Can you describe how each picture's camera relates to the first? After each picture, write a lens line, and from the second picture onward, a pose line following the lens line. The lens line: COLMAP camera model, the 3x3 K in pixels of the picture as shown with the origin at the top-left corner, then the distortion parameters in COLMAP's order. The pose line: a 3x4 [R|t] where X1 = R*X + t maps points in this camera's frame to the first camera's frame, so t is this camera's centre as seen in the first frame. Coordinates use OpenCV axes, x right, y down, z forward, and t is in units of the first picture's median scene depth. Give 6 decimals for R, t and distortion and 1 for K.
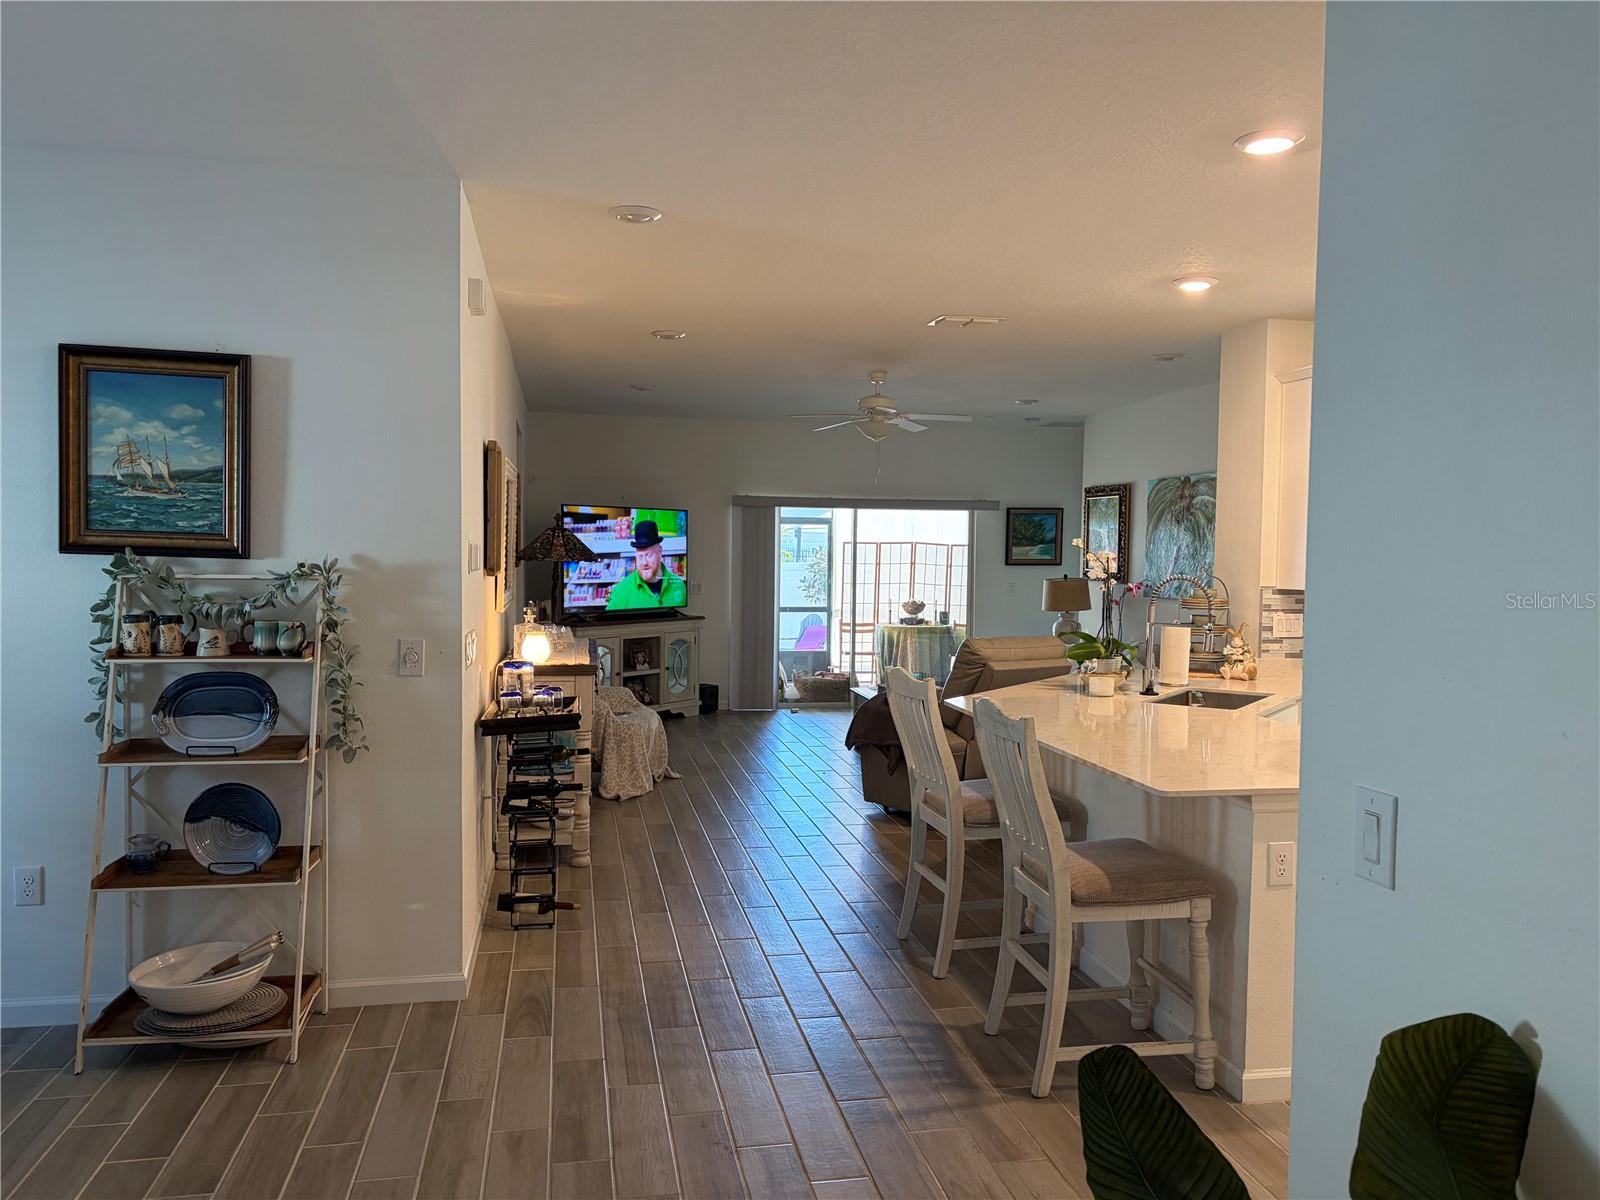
lens RADIAL K [[1195.0, 0, 795.2], [0, 1195.0, 597.0], [0, 0, 1]] dist [0.012664, -0.029887]
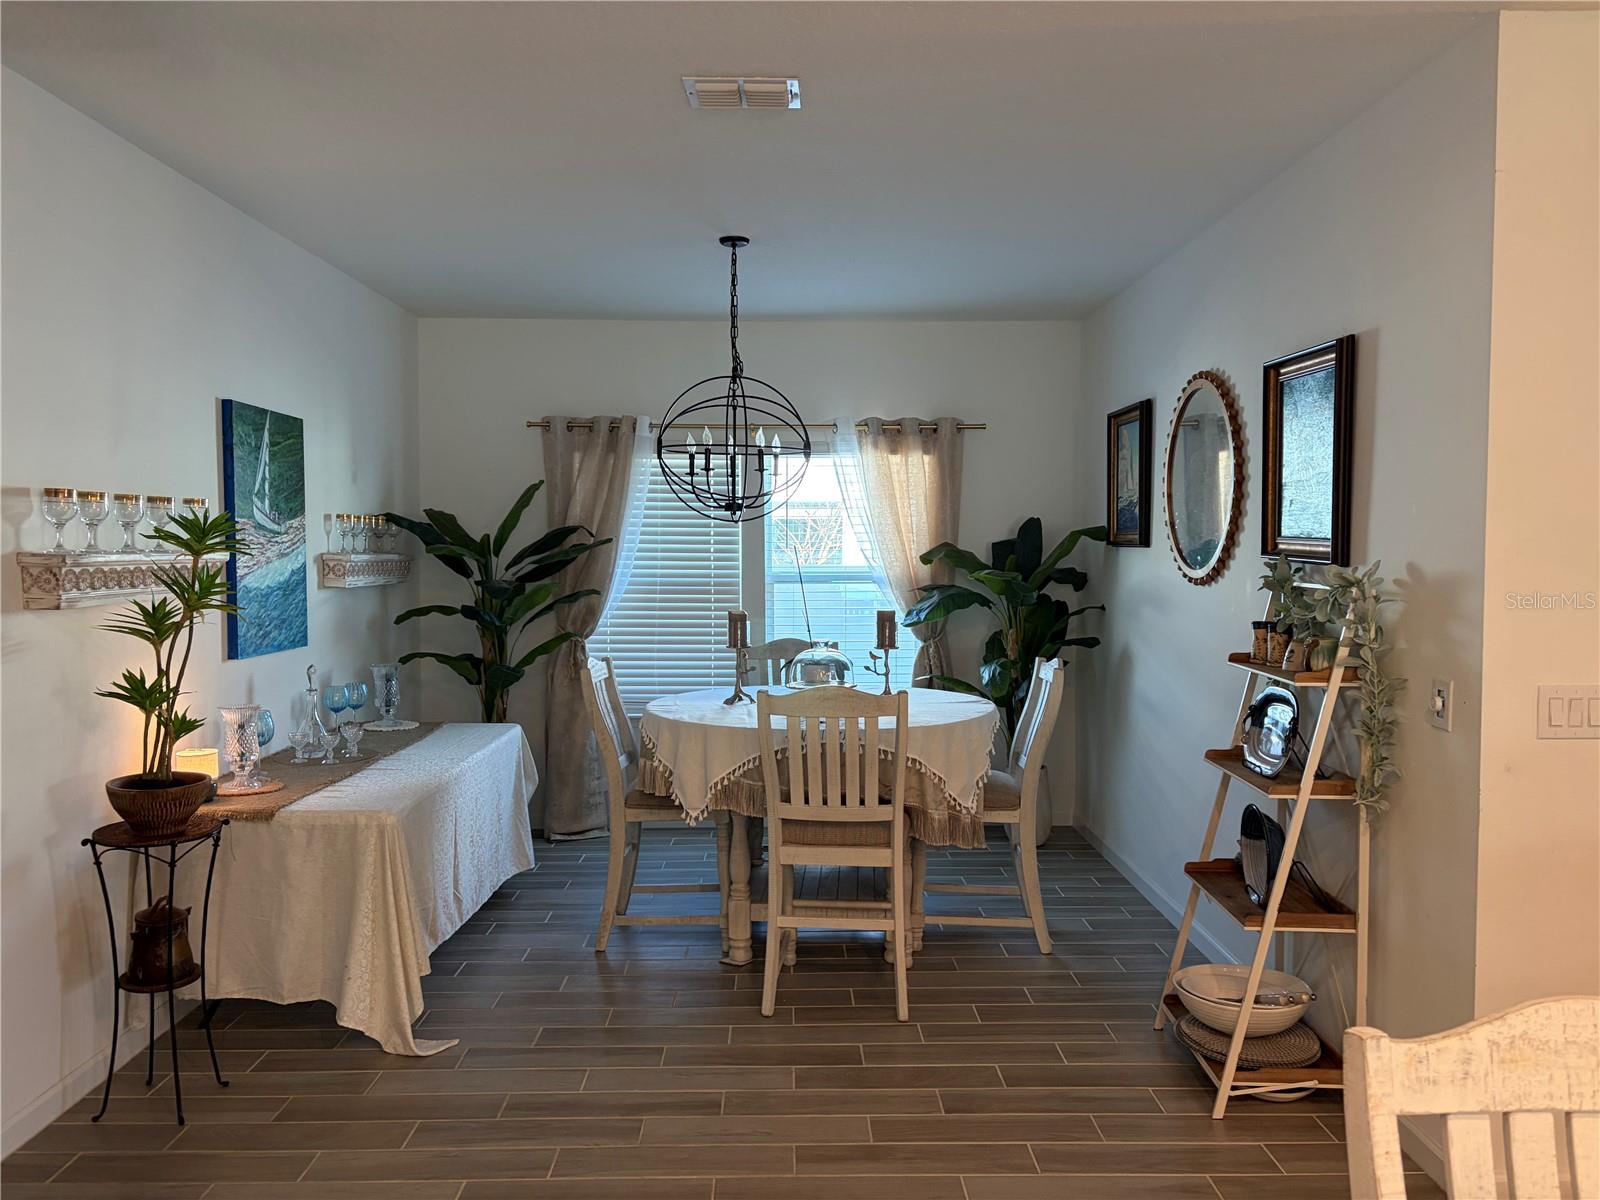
lens RADIAL K [[1195.0, 0, 798.5], [0, 1195.0, 598.0], [0, 0, 1]] dist [0.012664, -0.029887]
pose [[-0.177066, 0.048203, -0.983018, 0.568859], [-0.037620, 0.997739, 0.055701, -0.049559], [0.983480, 0.046844, -0.174852, 0.912159]]
